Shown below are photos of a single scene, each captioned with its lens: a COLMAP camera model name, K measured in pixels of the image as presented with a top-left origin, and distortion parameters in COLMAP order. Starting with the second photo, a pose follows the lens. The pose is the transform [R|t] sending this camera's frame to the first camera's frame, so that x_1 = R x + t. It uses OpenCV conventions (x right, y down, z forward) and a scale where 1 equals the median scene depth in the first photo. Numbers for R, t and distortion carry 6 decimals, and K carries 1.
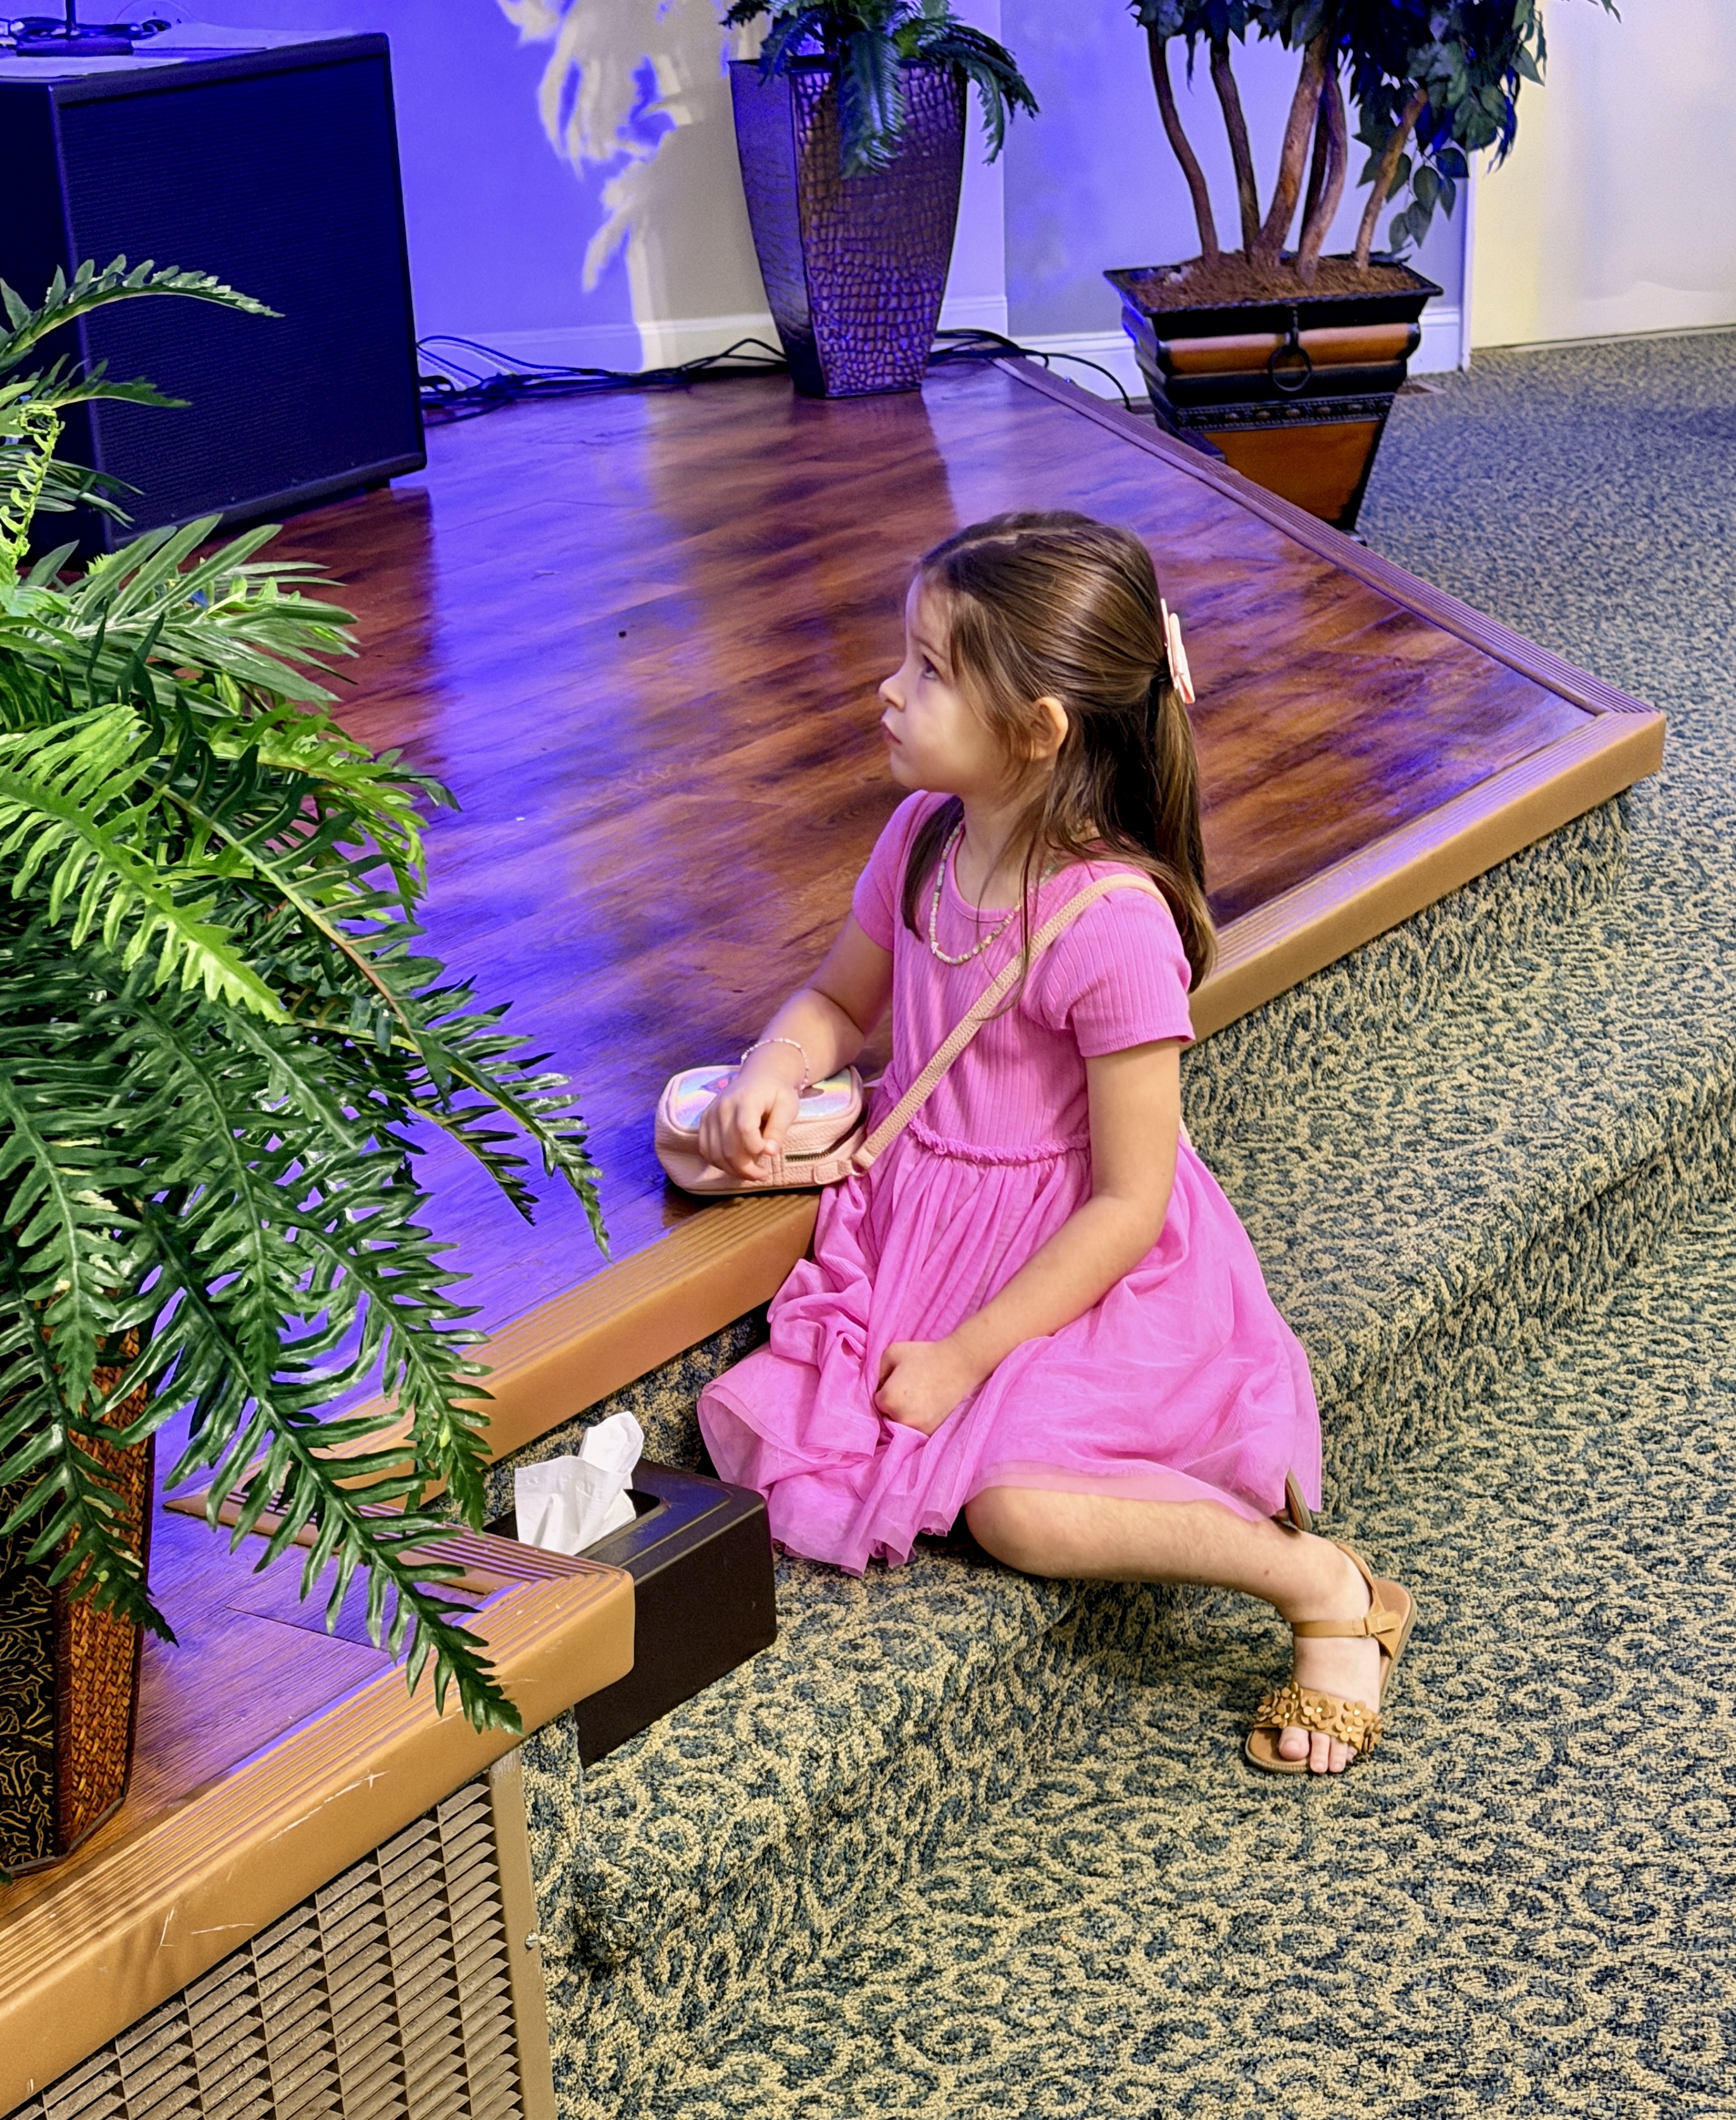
lens RADIAL K [[3747.6, 0, 868.0], [0, 3747.6, 1060.0], [0, 0, 1]] dist [0.097193, 0.094300]
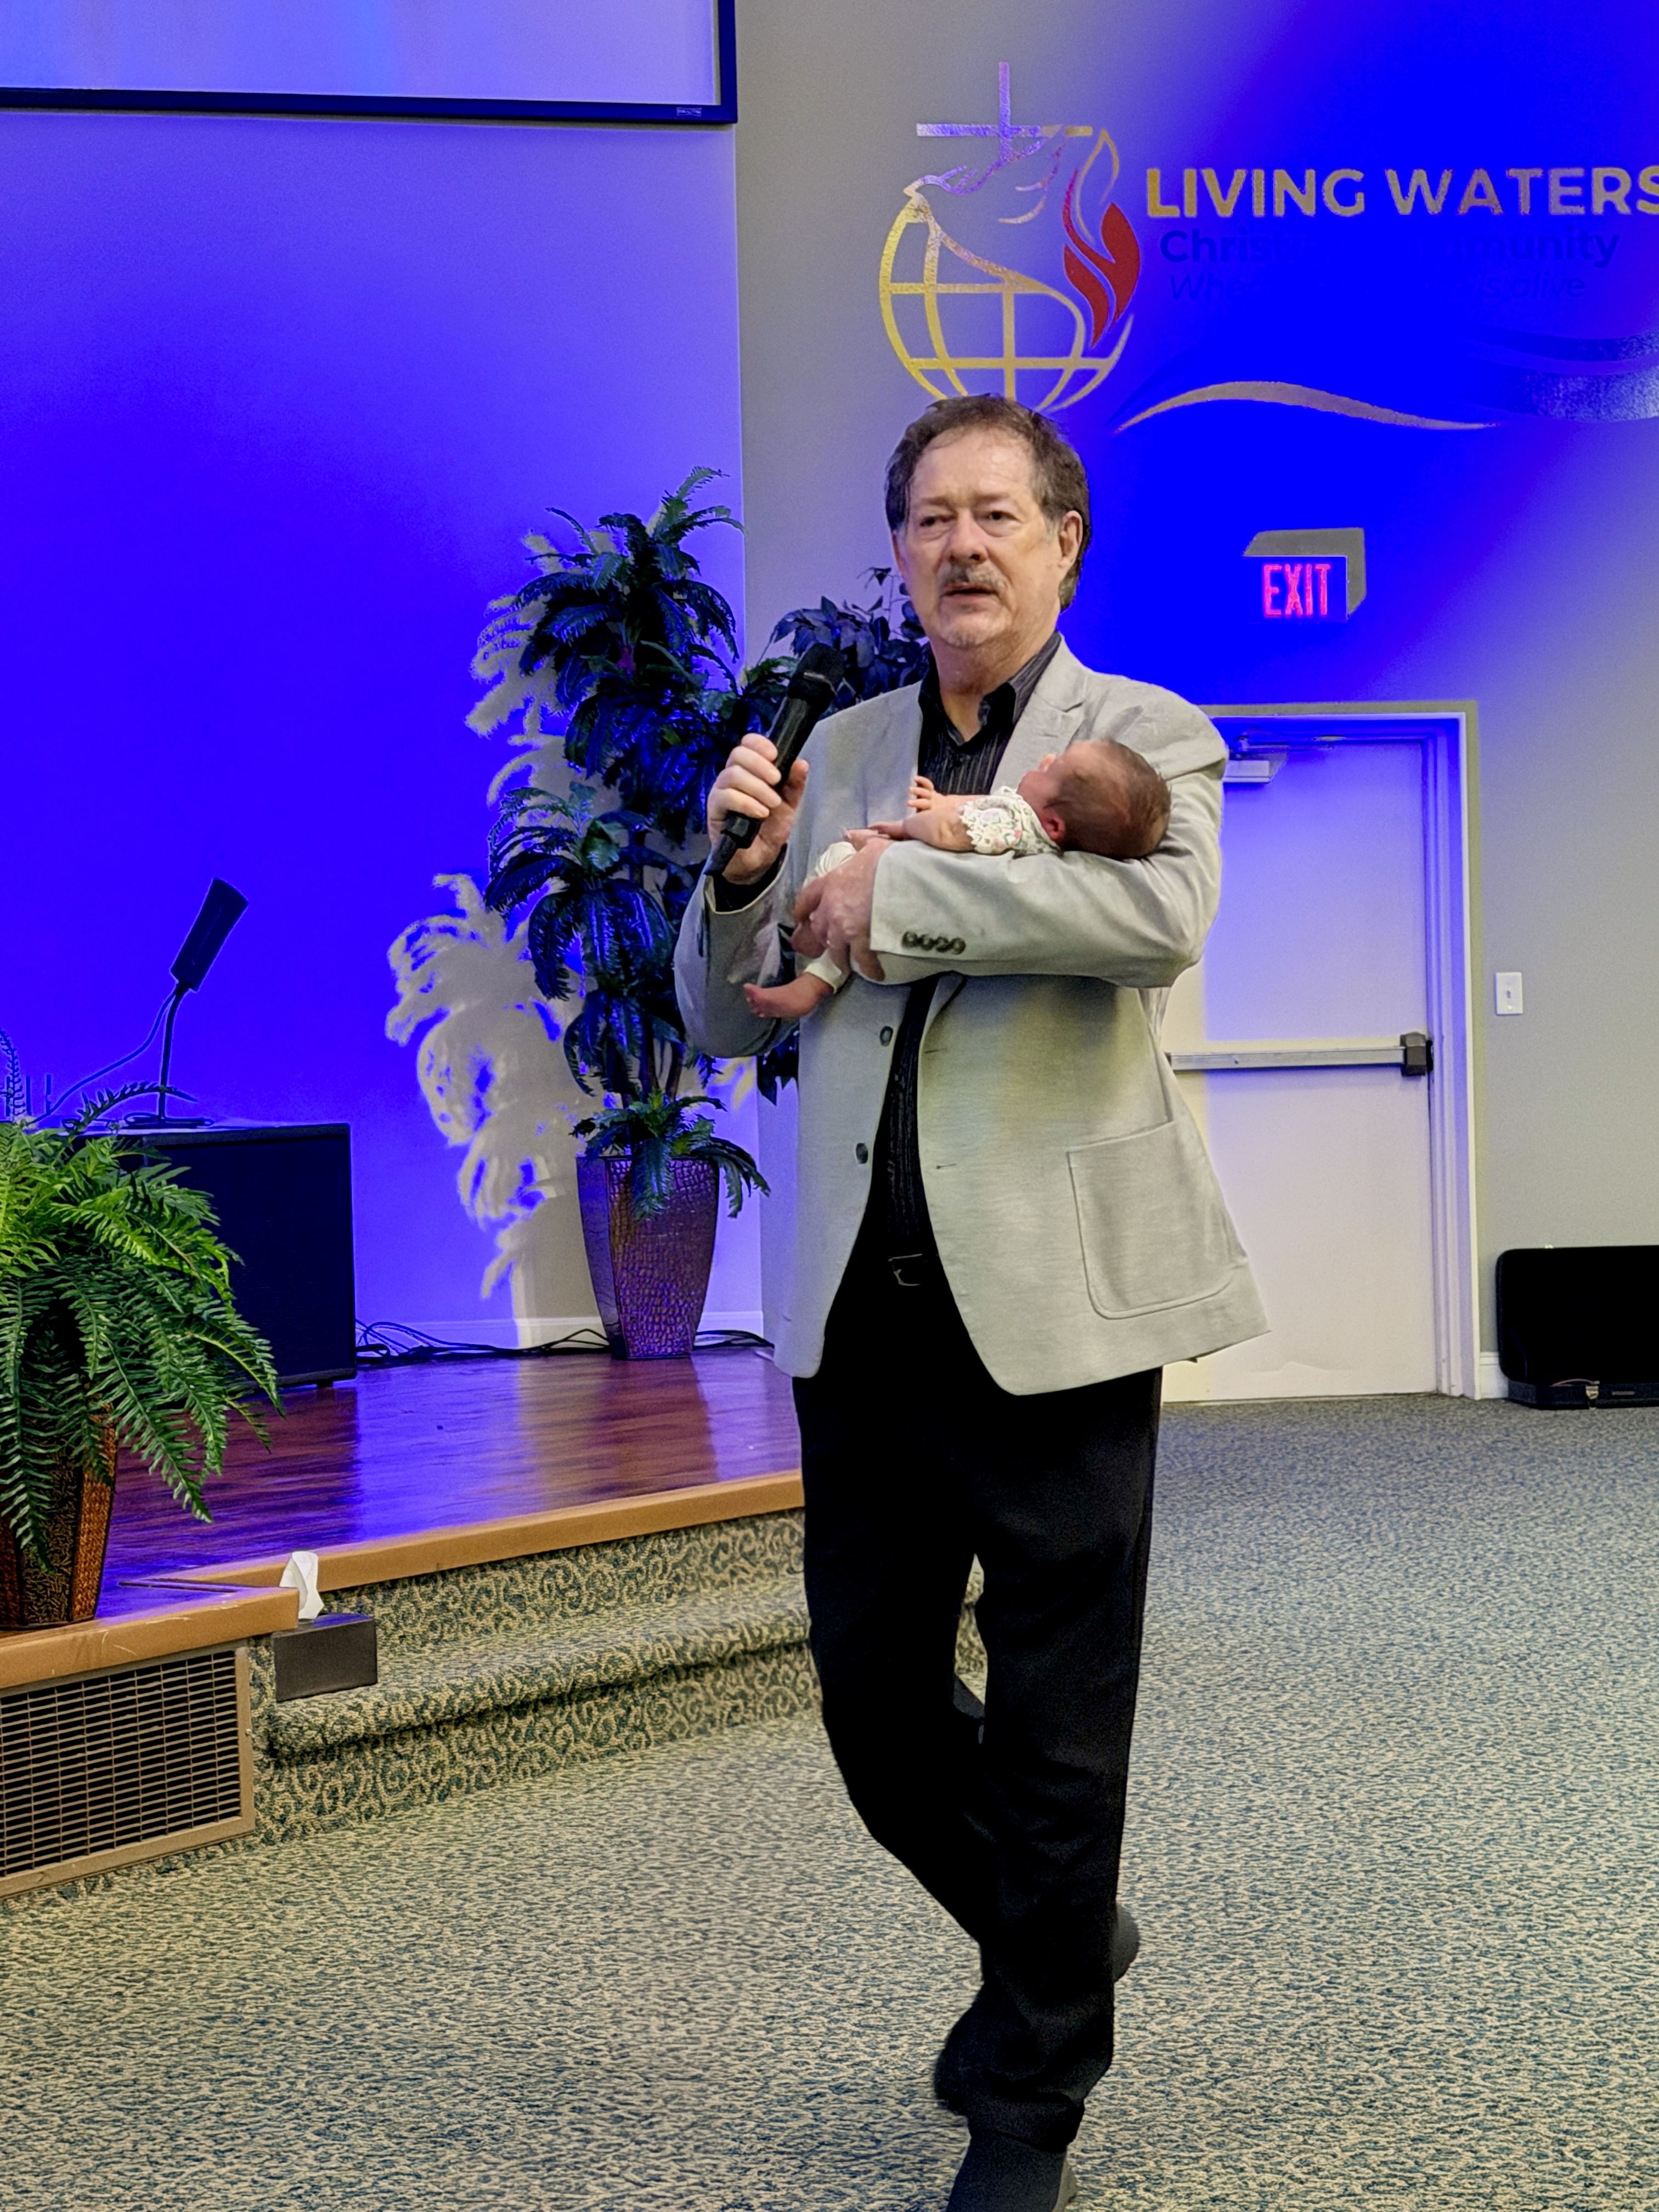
lens RADIAL K [[3806.1, 0, 829.5], [0, 3806.1, 1106.0], [0, 0, 1]] dist [0.343773, -0.098583]
pose [[0.999051, 0.011881, -0.041913, 0.138462], [-0.024321, 0.950312, -0.310347, 0.215137], [0.036143, 0.311072, 0.949699, -0.542973]]
